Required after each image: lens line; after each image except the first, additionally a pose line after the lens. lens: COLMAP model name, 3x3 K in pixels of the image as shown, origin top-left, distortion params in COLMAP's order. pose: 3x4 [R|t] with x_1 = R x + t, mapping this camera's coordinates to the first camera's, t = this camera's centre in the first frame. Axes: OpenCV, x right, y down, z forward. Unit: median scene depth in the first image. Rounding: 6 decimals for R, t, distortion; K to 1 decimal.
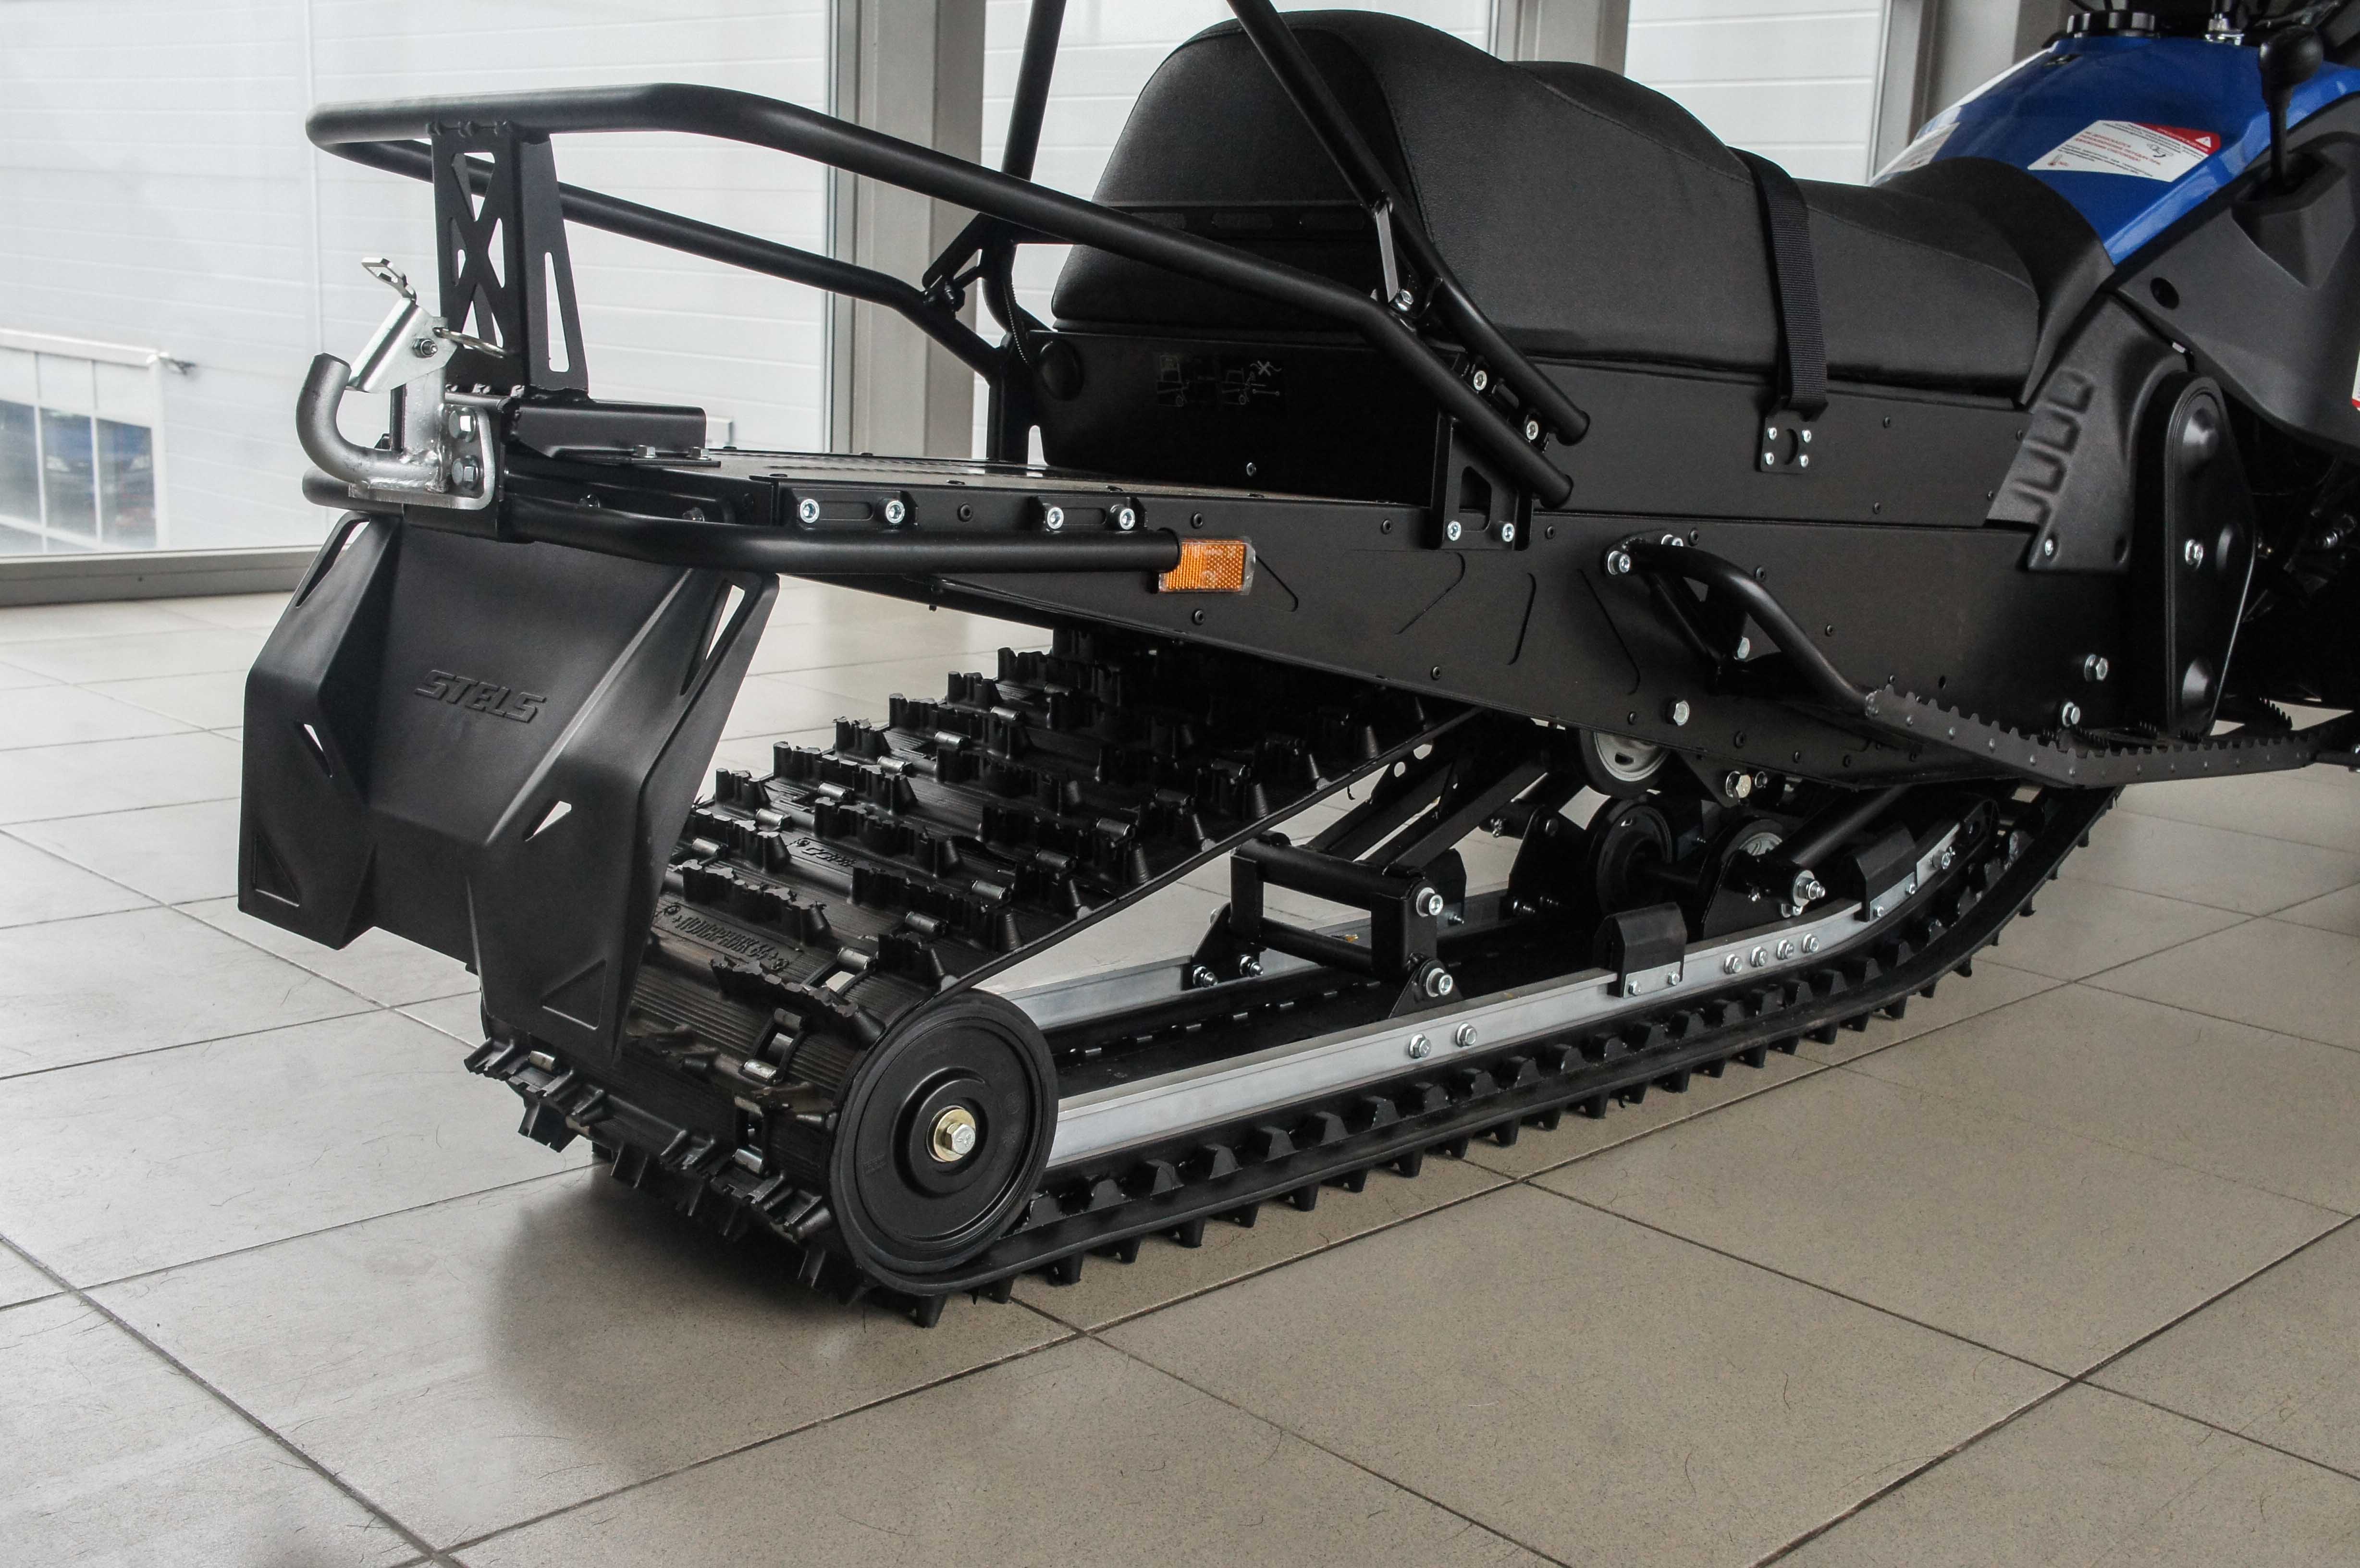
lens RADIAL K [[2635.6, 0, 1180.0], [0, 2635.6, 784.0], [0, 0, 1]] dist [-0.066000, 0.343818]
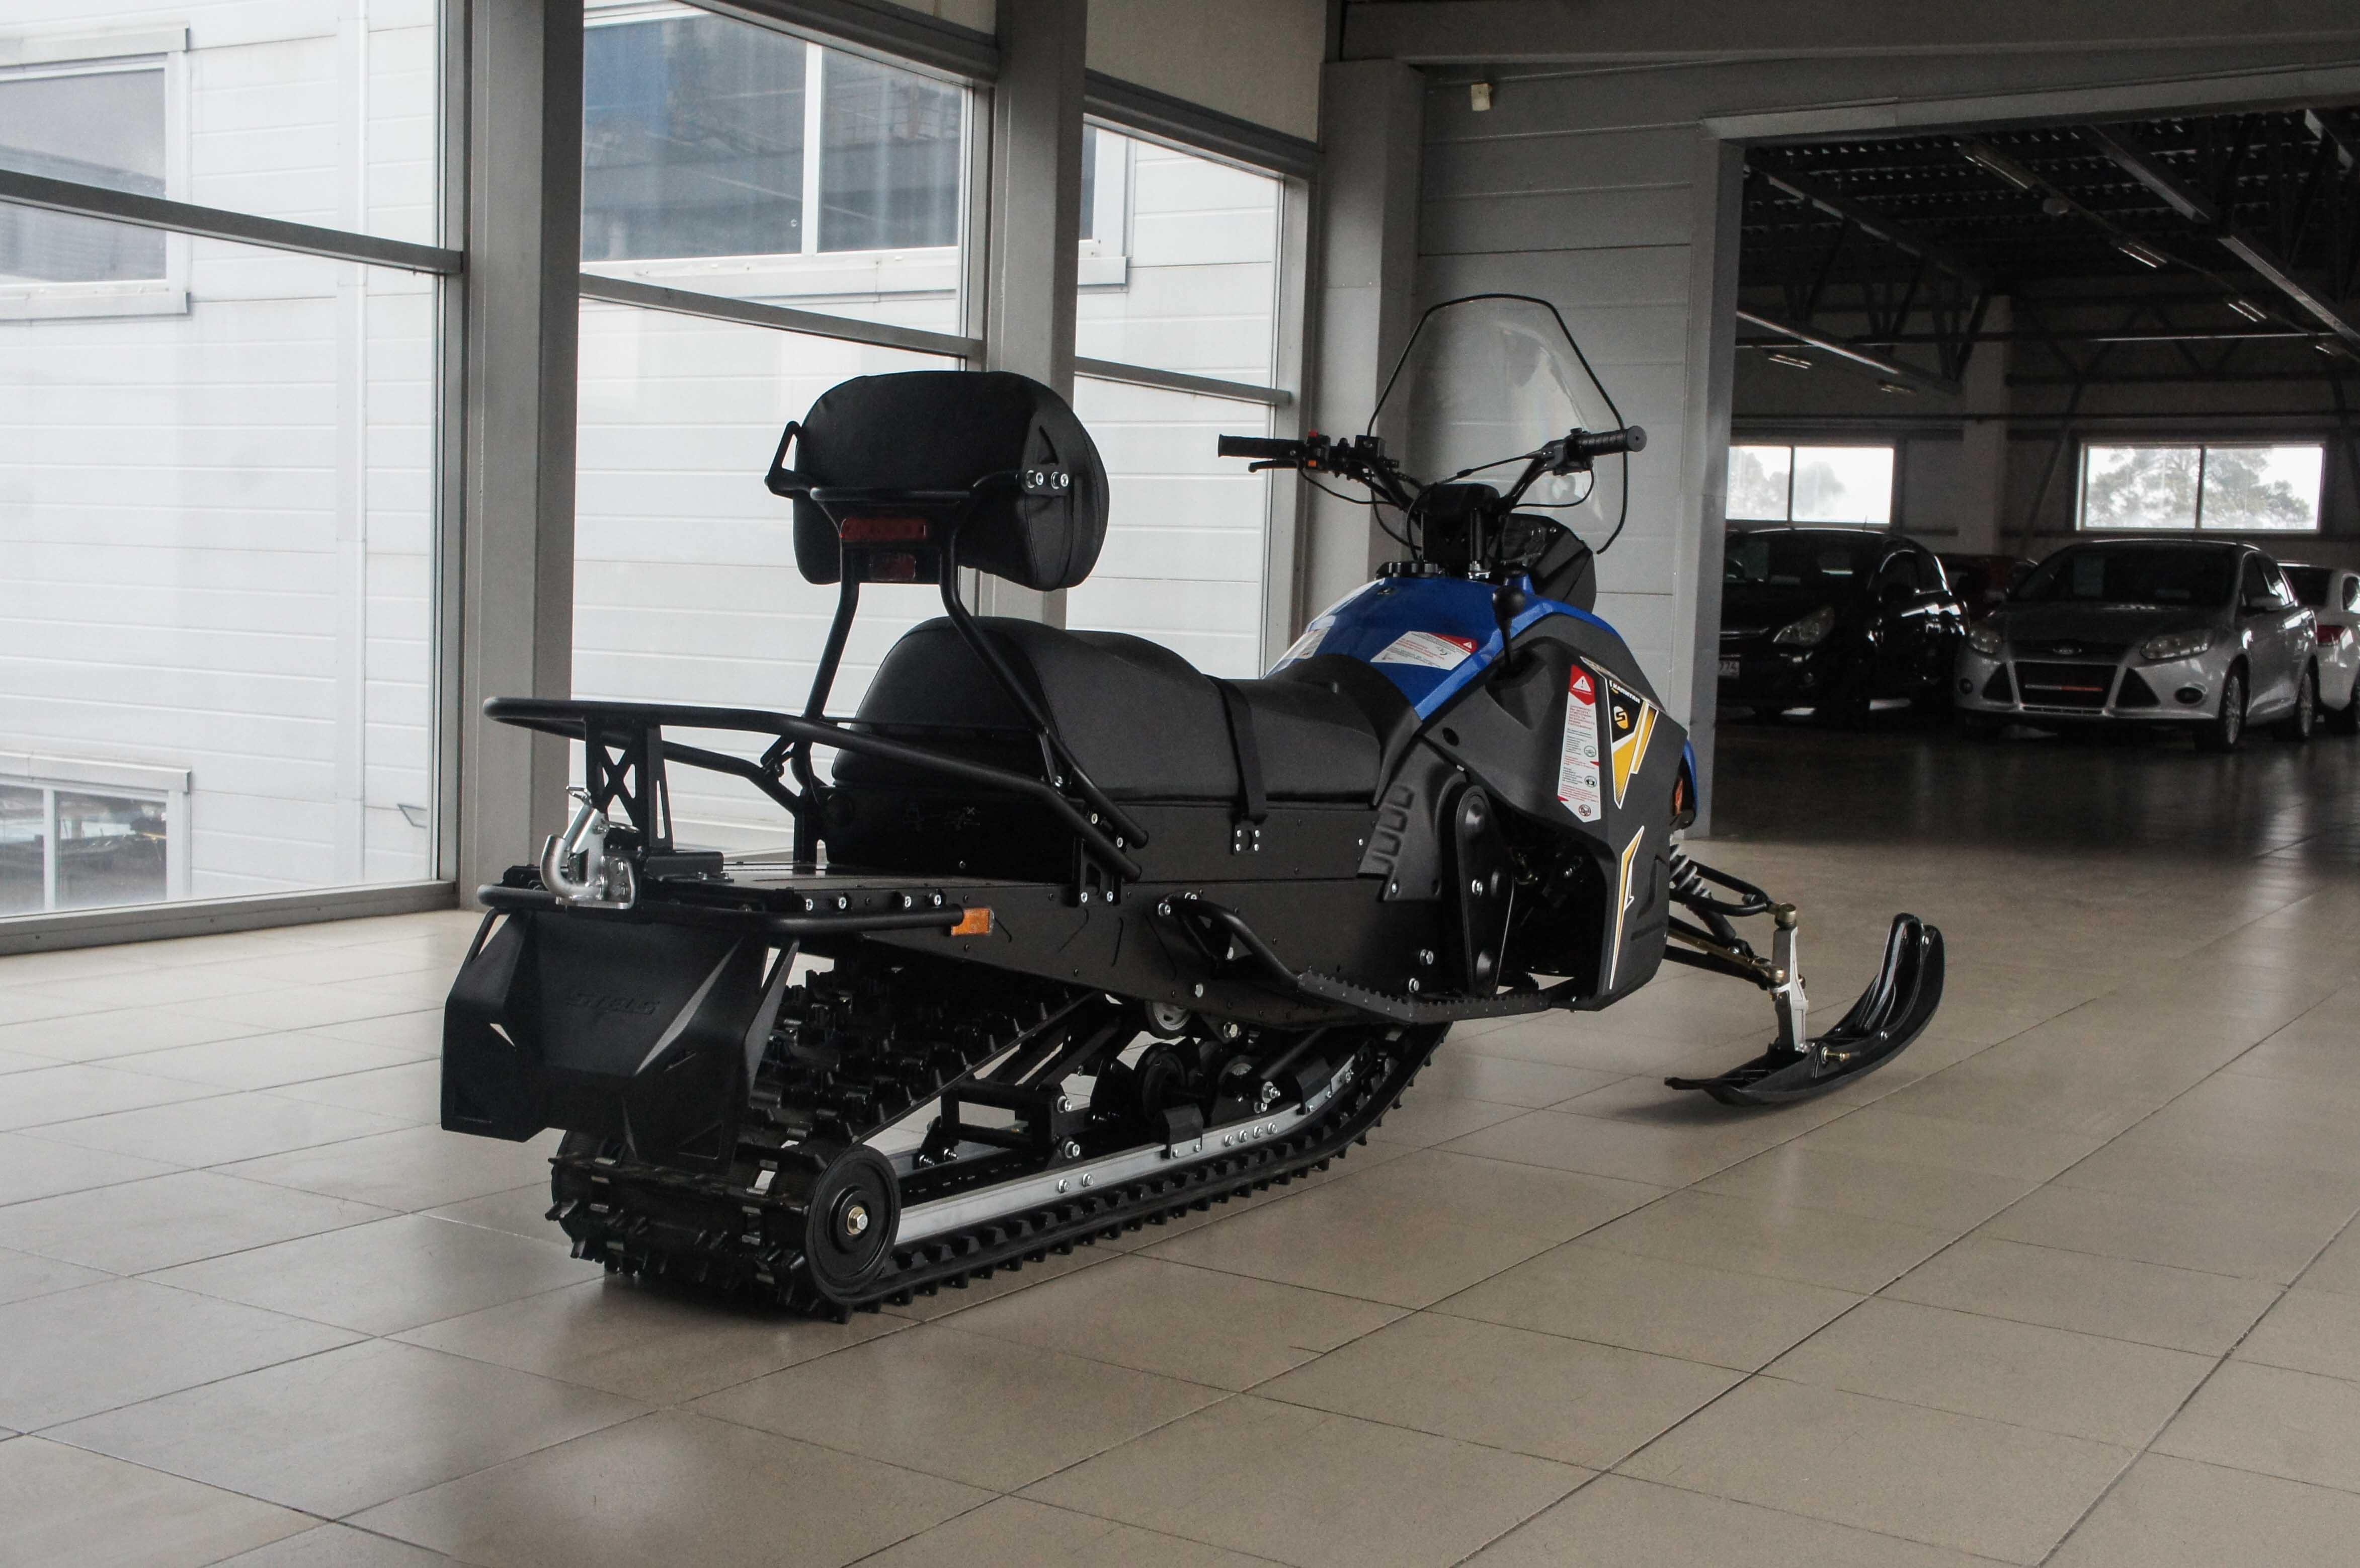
lens RADIAL K [[2559.8, 0, 1180.0], [0, 2559.8, 784.0], [0, 0, 1]] dist [0.056632, 0.003348]
pose [[0.976011, -0.024404, 0.216350, -0.186188], [0.050666, 0.991876, -0.116684, 0.034739], [-0.211745, 0.124846, 0.969318, -0.673165]]
